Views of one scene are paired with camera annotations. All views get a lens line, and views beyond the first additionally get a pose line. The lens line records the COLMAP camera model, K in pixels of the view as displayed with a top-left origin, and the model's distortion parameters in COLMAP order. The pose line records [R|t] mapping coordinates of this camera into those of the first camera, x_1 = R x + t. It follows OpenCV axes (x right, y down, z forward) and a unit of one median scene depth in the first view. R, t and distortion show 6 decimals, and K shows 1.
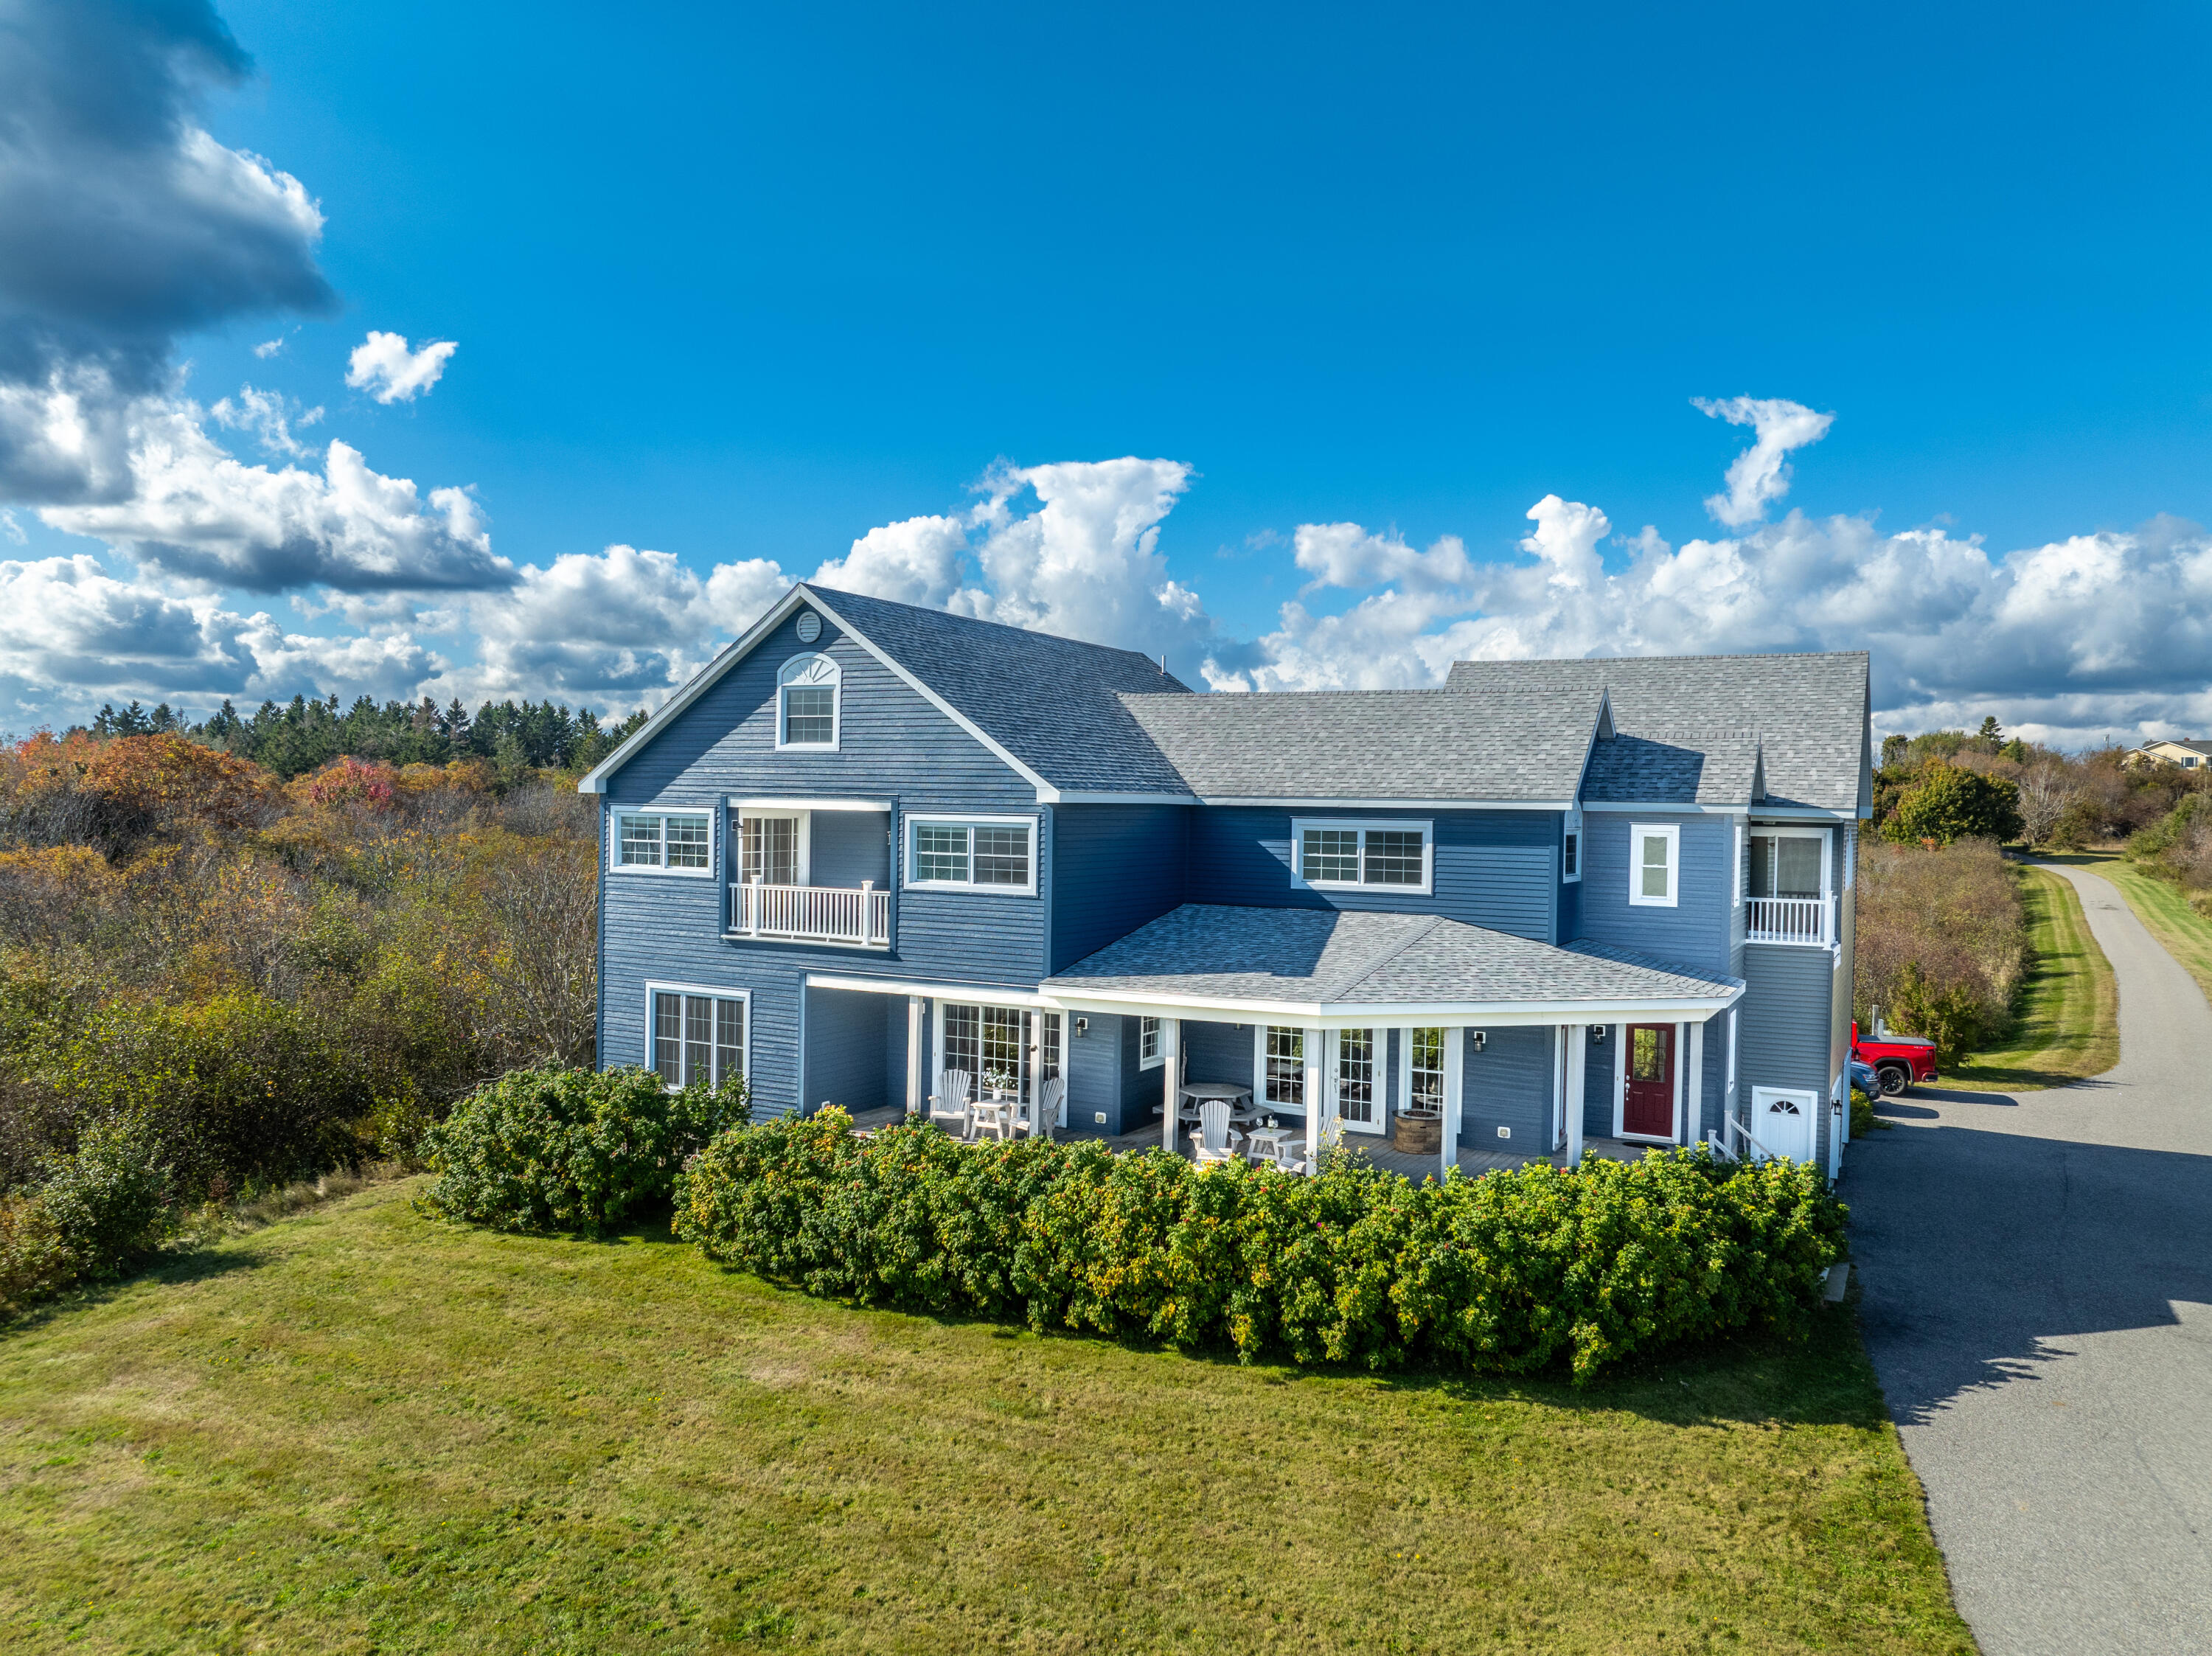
lens RADIAL K [[1609.5, 0, 1095.1], [0, 1609.5, 835.1], [0, 0, 1]] dist [-0.012752, -0.009071]
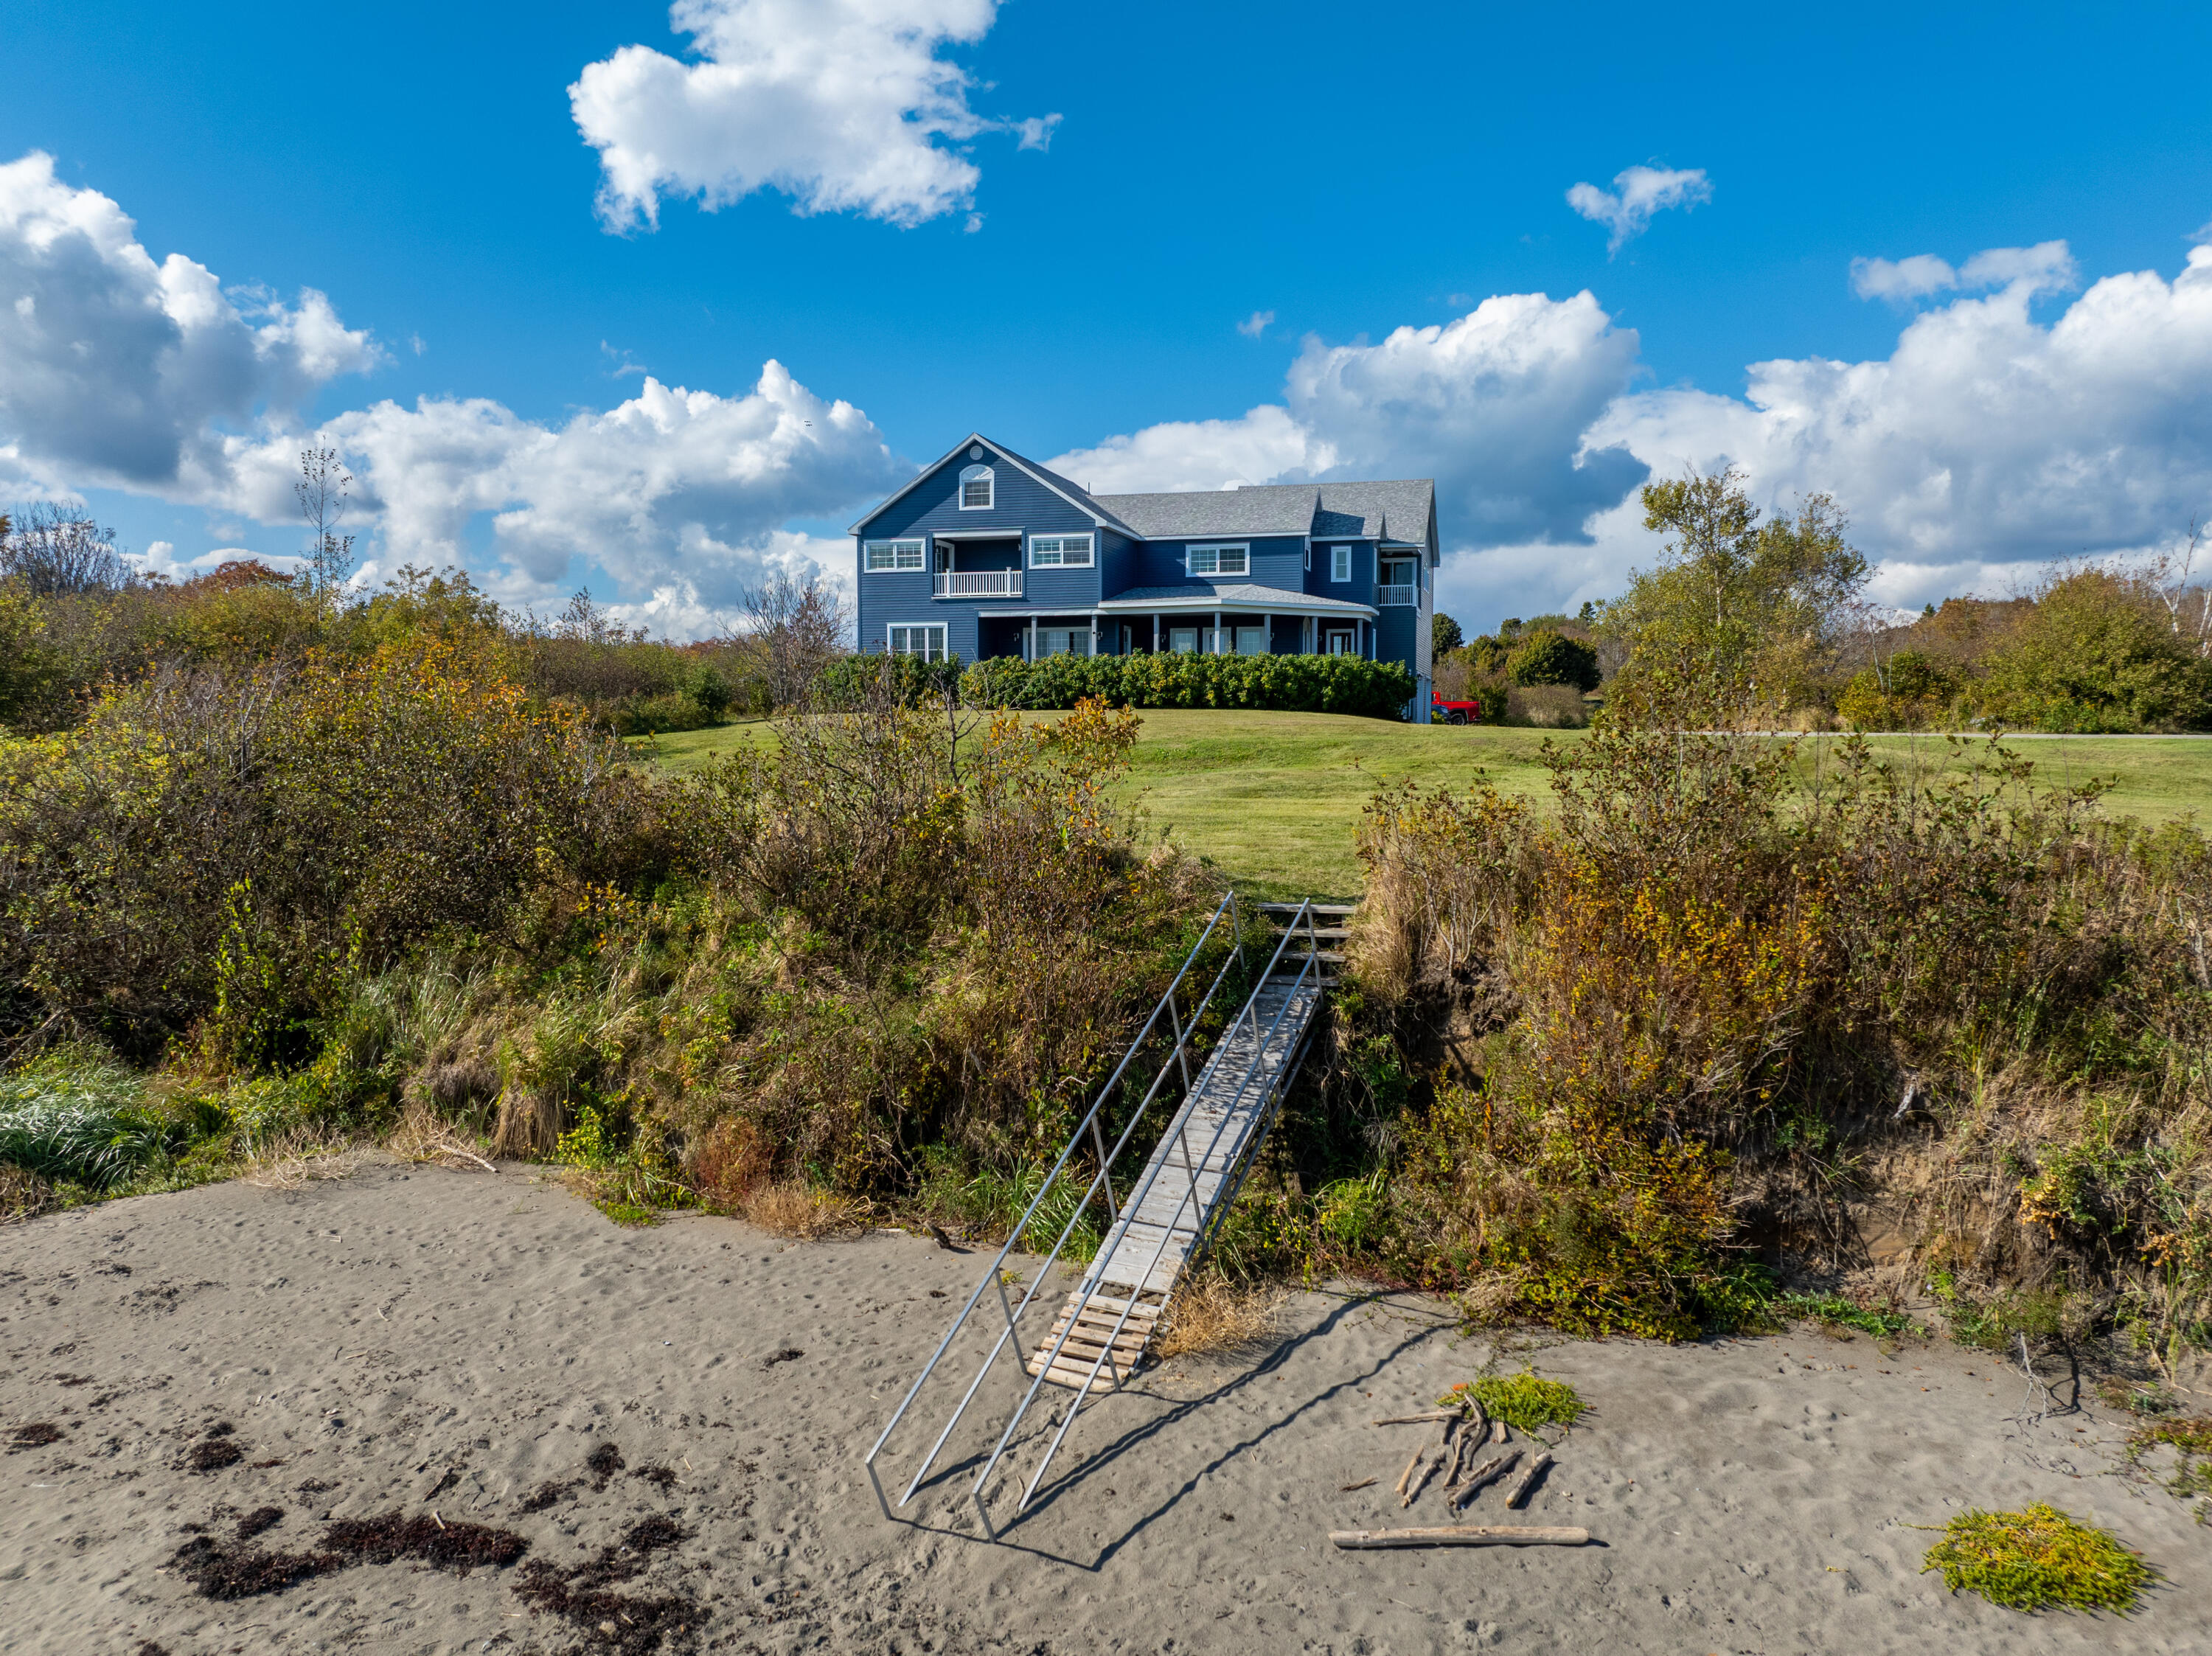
lens RADIAL K [[1609.5, 0, 1116.9], [0, 1609.5, 826.9], [0, 0, 1]] dist [-0.012752, -0.009071]
pose [[0.976688, -0.030404, 0.212498, -0.477357], [0.018742, 0.998216, 0.056681, 0.262936], [-0.213842, -0.051377, 0.975516, -1.224978]]
